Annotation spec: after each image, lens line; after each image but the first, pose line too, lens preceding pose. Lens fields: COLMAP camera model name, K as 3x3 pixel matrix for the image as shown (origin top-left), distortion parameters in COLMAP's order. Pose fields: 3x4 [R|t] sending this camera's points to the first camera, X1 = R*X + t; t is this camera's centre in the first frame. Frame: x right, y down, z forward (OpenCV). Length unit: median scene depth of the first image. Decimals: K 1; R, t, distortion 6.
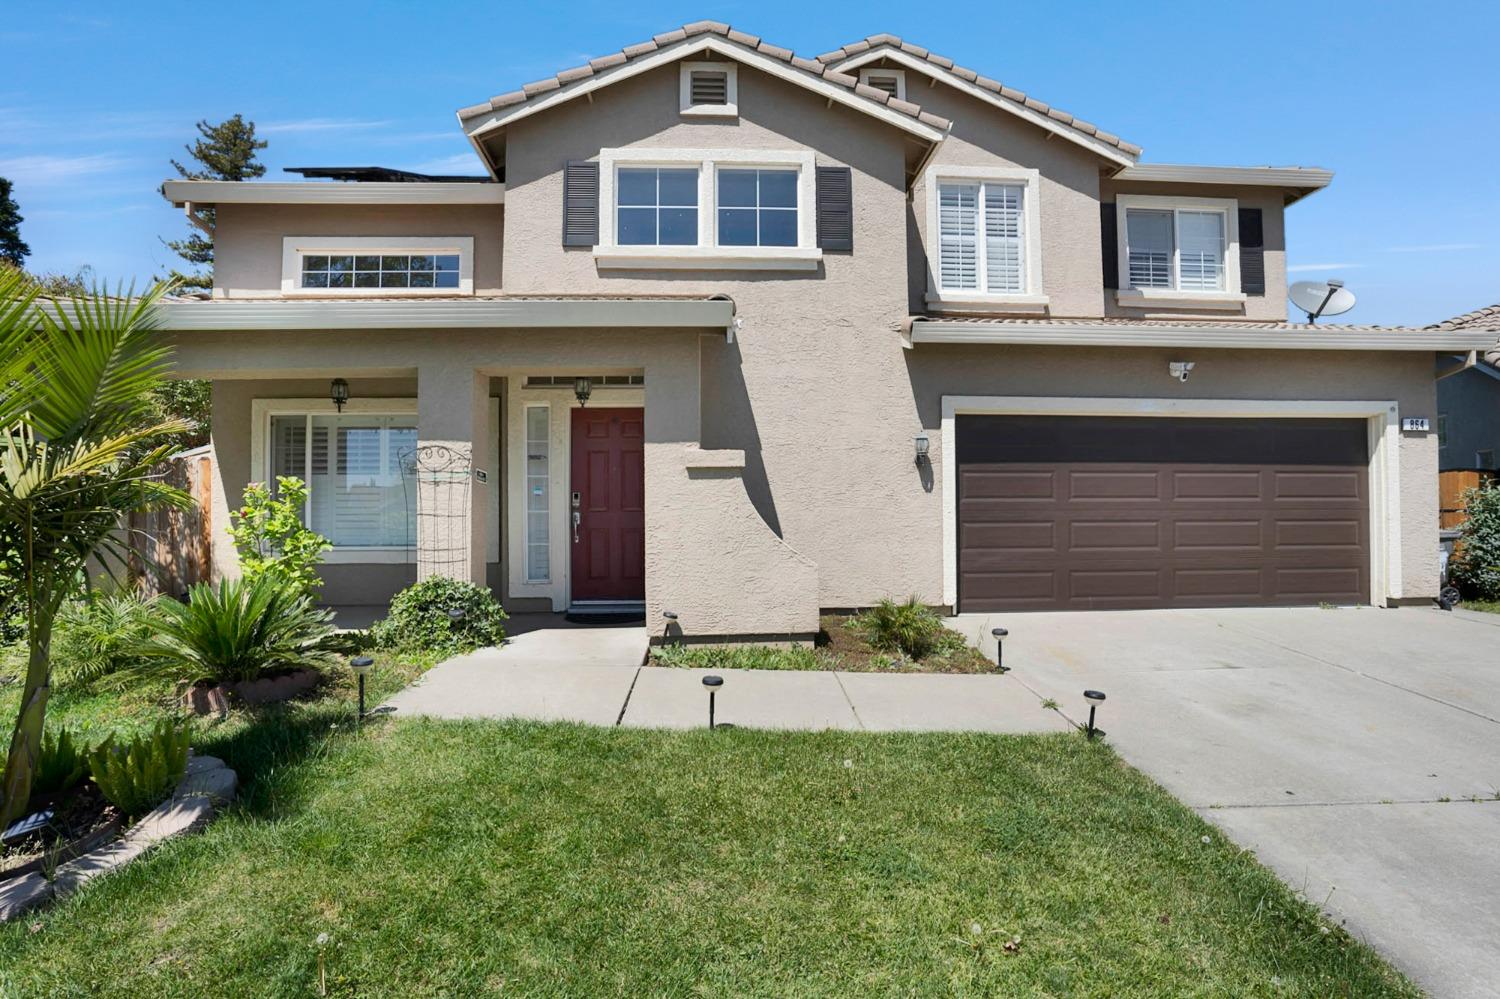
lens RADIAL K [[745.4, 0, 742.5], [0, 745.4, 495.0], [0, 0, 1]] dist [-0.076004, 0.036675]
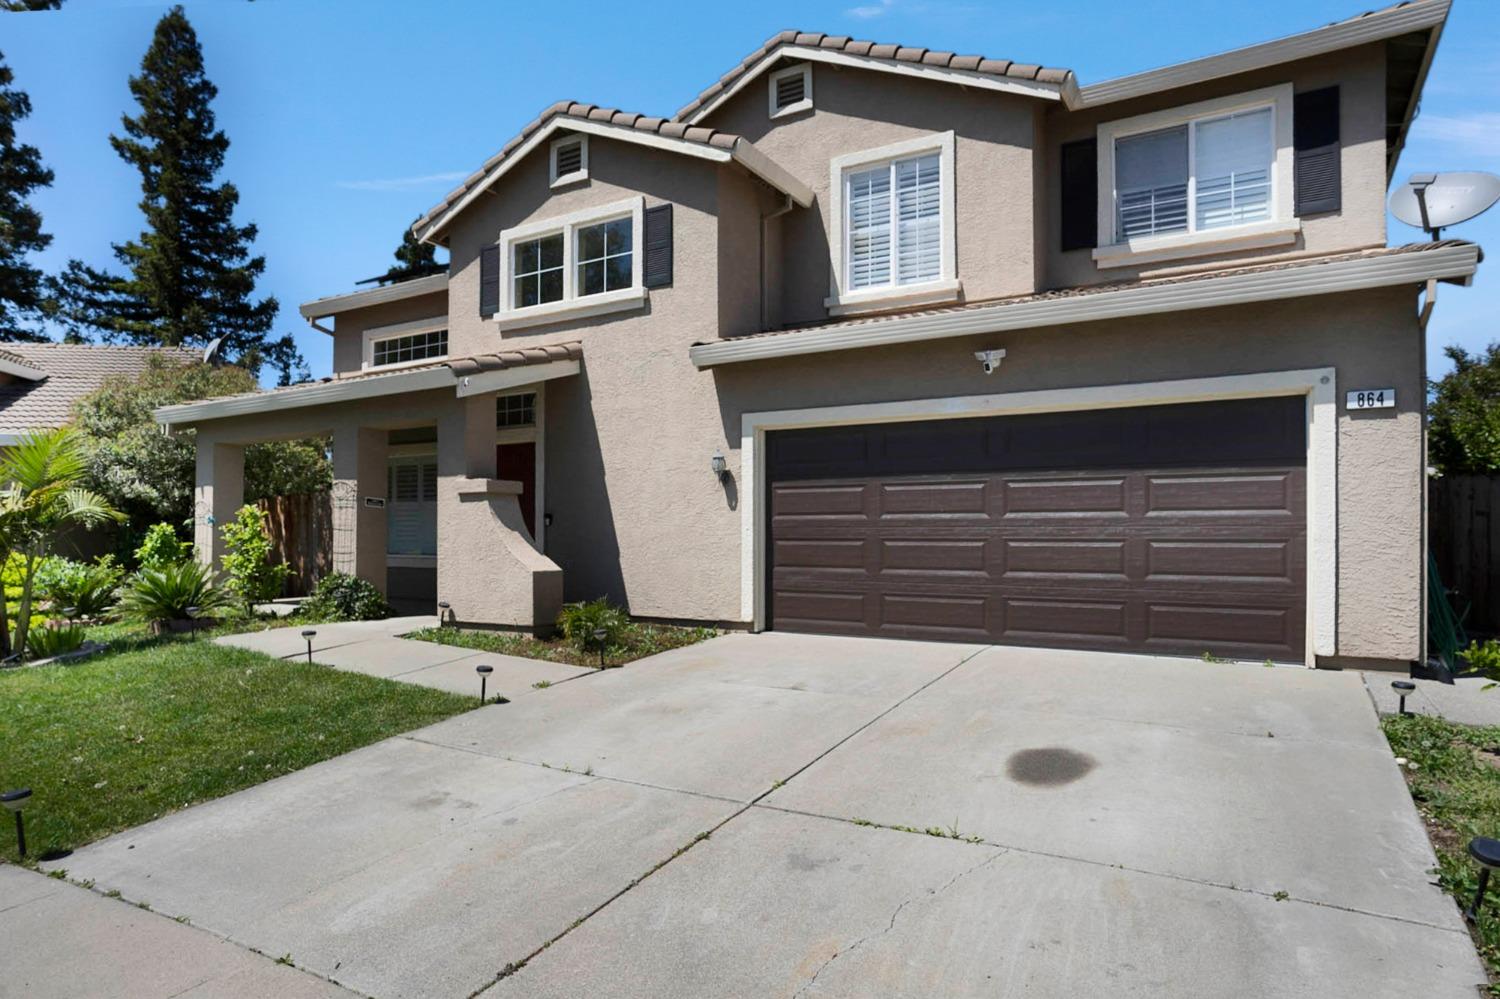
lens RADIAL K [[891.2, 0, 722.5], [0, 891.2, 529.1], [0, 0, 1]] dist [-0.025612, 0.000092]
pose [[0.825631, 0.000364, -0.564210, 0.927350], [0.006512, 0.999927, 0.010176, 0.010479], [0.564173, -0.012076, 0.825568, -0.019401]]
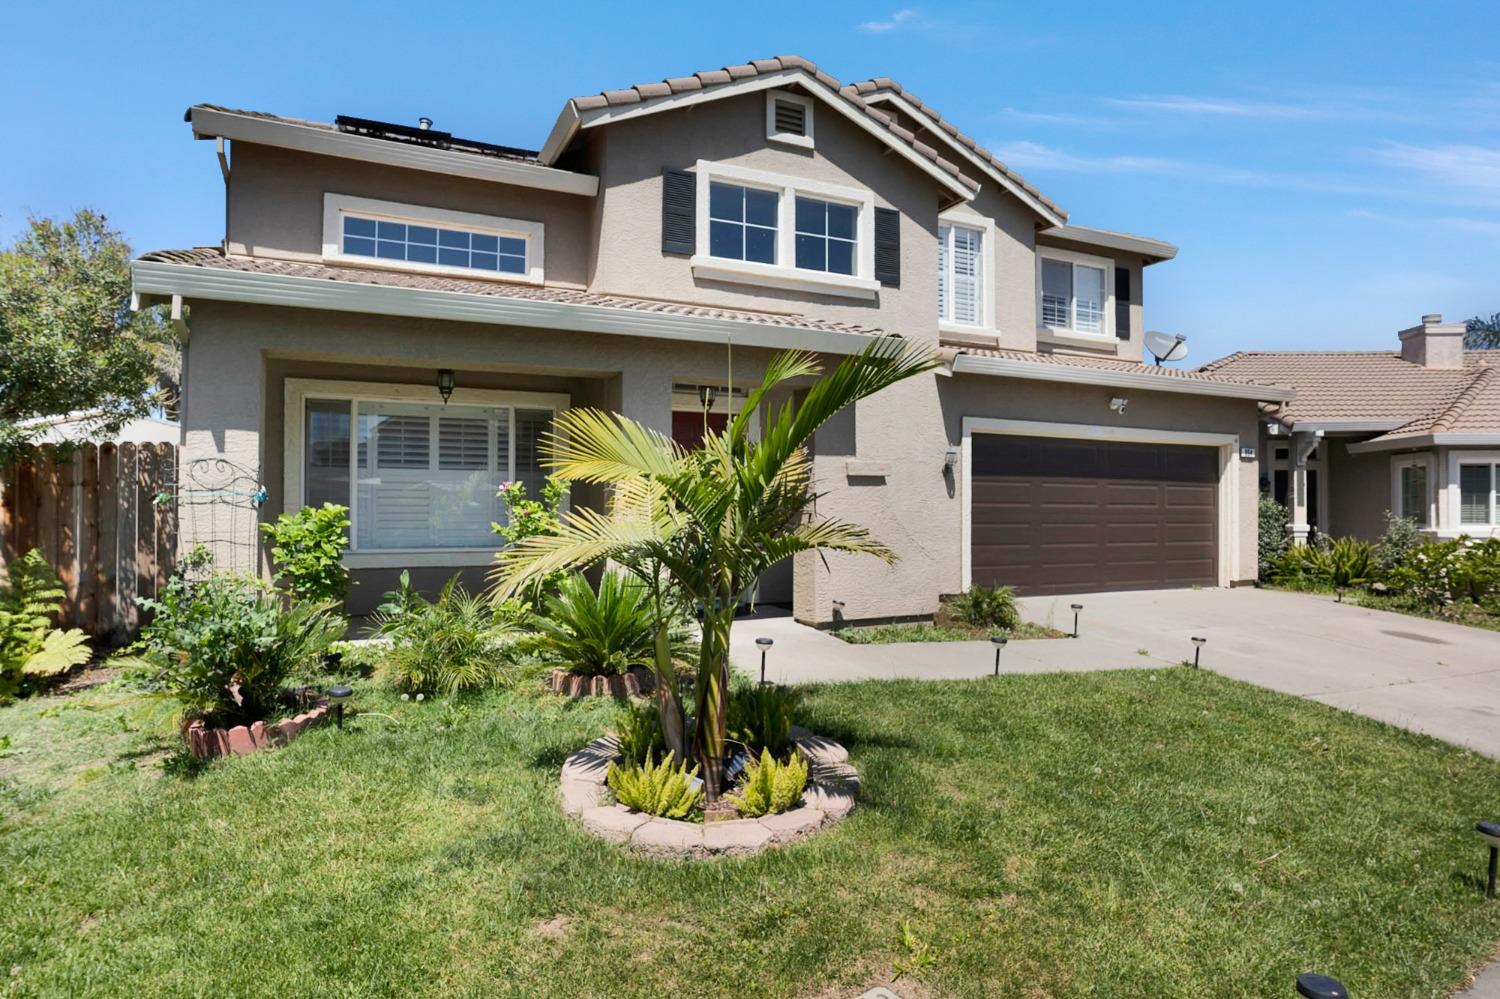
lens RADIAL K [[870.8, 0, 742.0], [0, 870.8, 499.3], [0, 0, 1]] dist [-0.051407, 0.043303]
pose [[0.925461, 0.013160, 0.378615, -0.577388], [-0.016390, 0.999852, 0.005310, -0.003529], [-0.378489, -0.011120, 0.925539, -0.149894]]
